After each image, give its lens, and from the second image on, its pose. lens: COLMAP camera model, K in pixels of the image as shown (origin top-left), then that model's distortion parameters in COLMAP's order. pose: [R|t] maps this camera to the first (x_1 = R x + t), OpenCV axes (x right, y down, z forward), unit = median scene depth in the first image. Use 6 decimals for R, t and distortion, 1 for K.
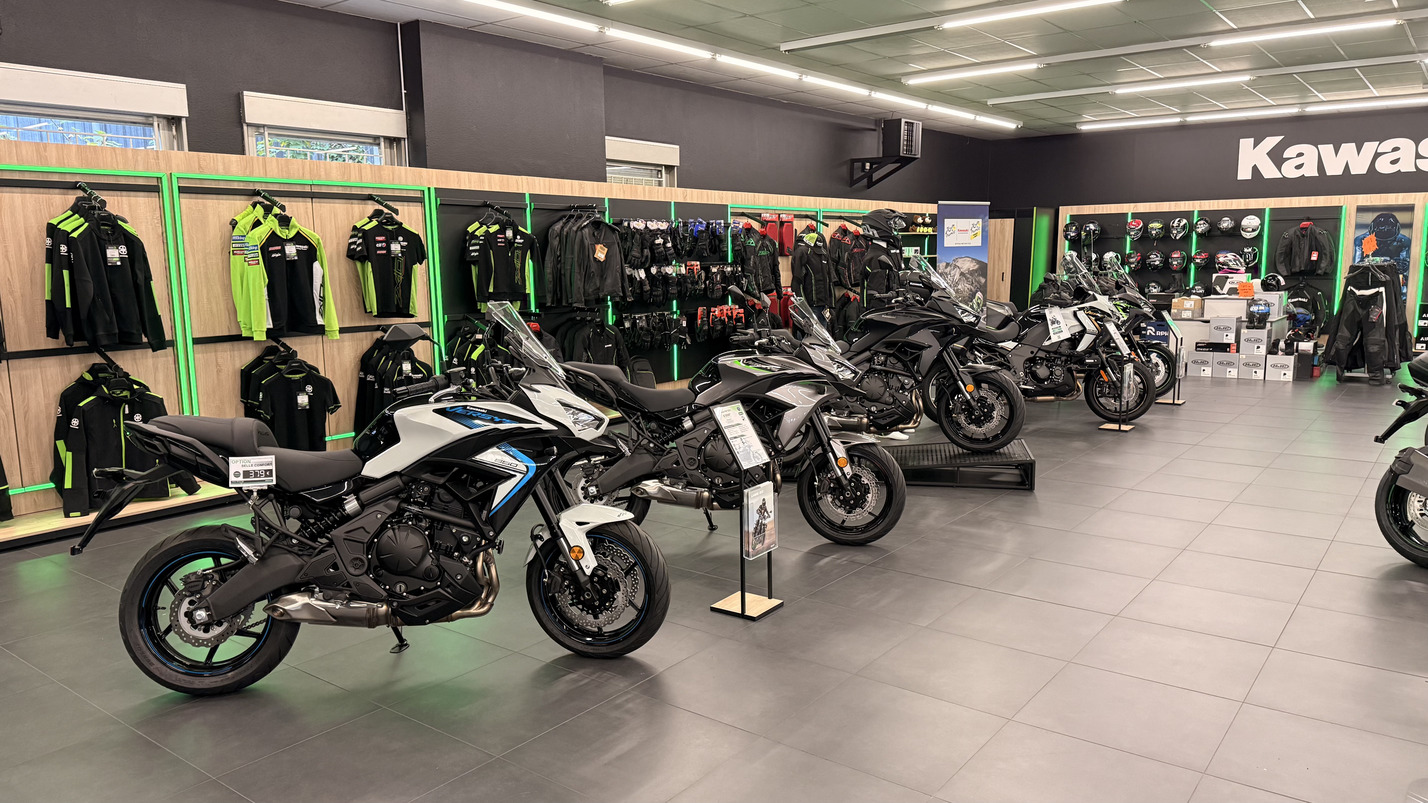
lens RADIAL K [[999.0, 0, 714.0], [0, 999.0, 401.5], [0, 0, 1]] dist [0.083890, -0.107772]
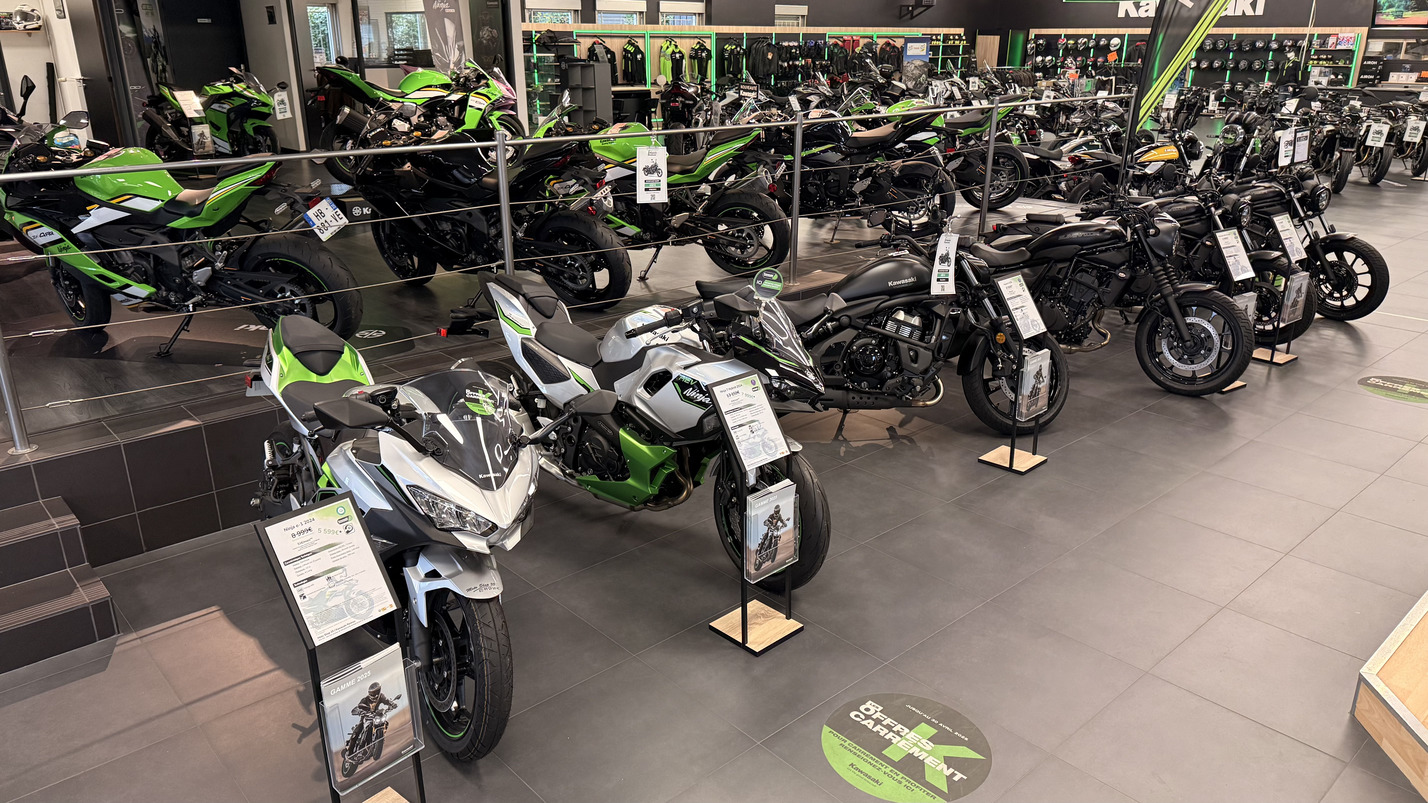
lens RADIAL K [[999.0, 0, 714.0], [0, 999.0, 401.5], [0, 0, 1]] dist [0.083890, -0.107772]
pose [[0.982533, 0.079453, -0.168272, 0.207683], [-0.044548, 0.978401, 0.201860, 0.170738], [0.180676, -0.190838, 0.964851, -1.406080]]
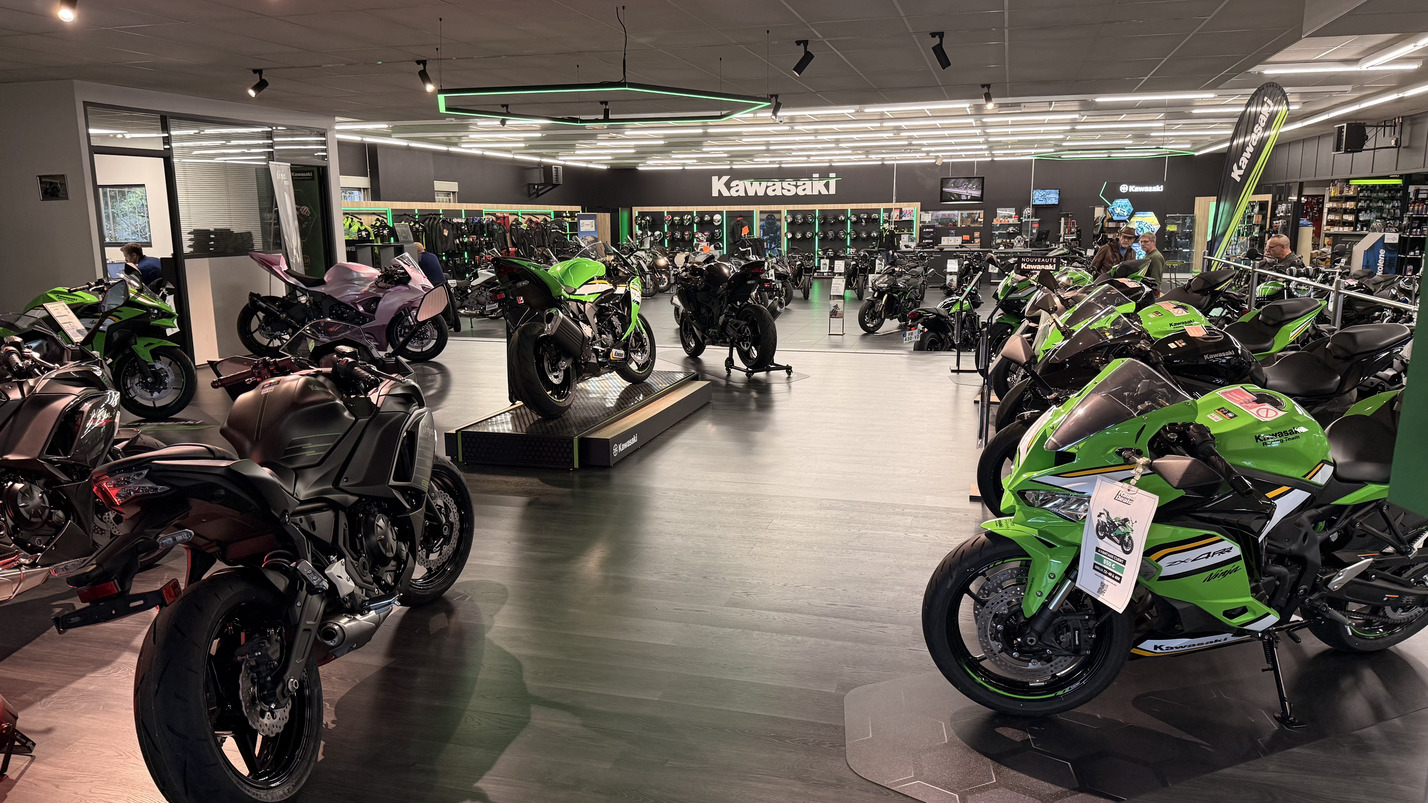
lens RADIAL K [[999.0, 0, 714.0], [0, 999.0, 401.5], [0, 0, 1]] dist [0.083890, -0.107772]
pose [[0.931465, -0.060365, 0.358789, -0.316215], [0.048762, 0.997956, 0.041310, 0.152253], [-0.360549, -0.020984, 0.932504, -1.210317]]
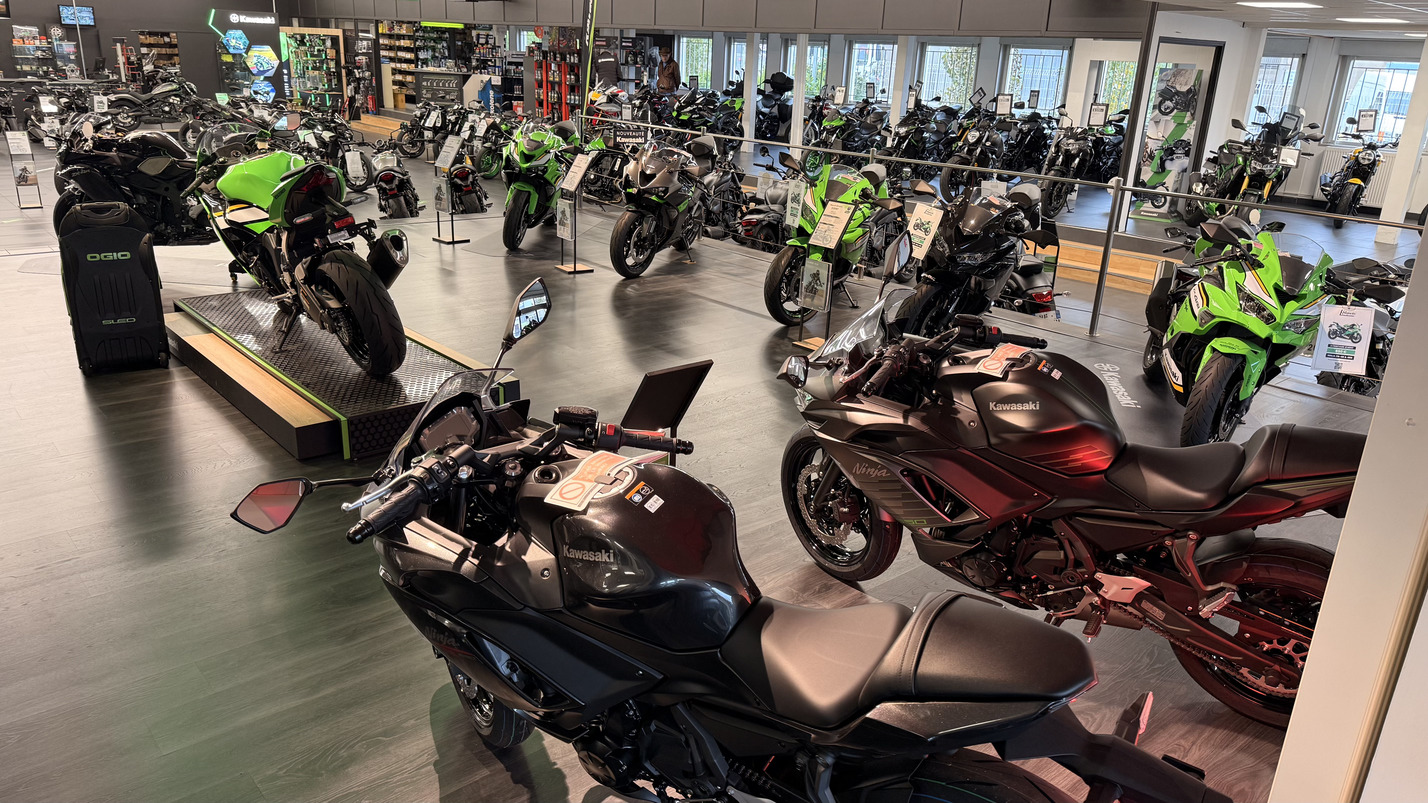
lens RADIAL K [[999.0, 0, 714.0], [0, 999.0, 401.5], [0, 0, 1]] dist [0.083890, -0.107772]
pose [[0.202577, -0.307154, 0.929849, -0.568820], [0.105055, 0.950873, 0.291211, 0.080059], [-0.973615, 0.038692, 0.224893, -0.907115]]
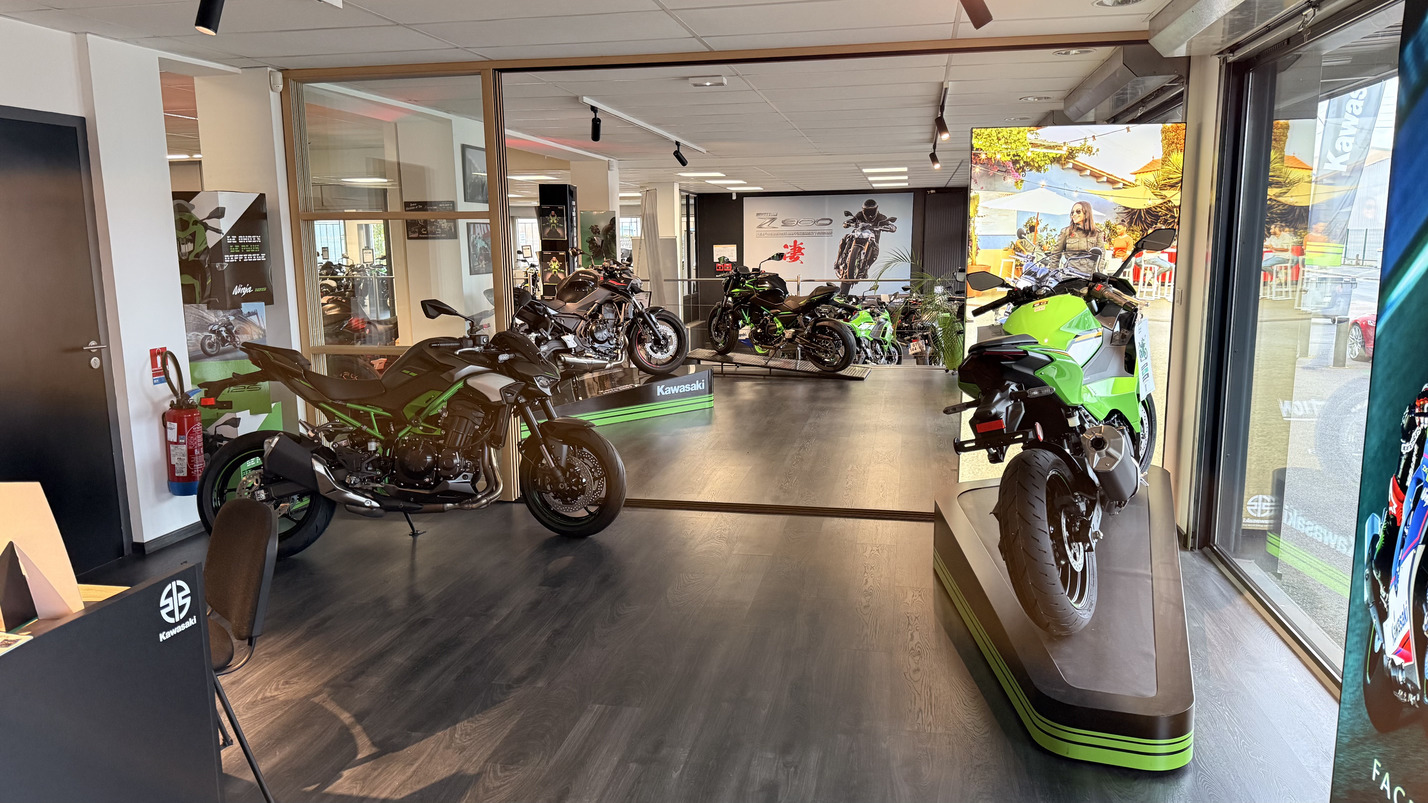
lens RADIAL K [[999.0, 0, 714.0], [0, 999.0, 401.5], [0, 0, 1]] dist [0.083890, -0.107772]
pose [[-0.436430, -0.130014, 0.890295, -1.140921], [0.150483, 0.965019, 0.214694, 0.105131], [-0.887065, 0.227673, -0.401598, -0.857651]]
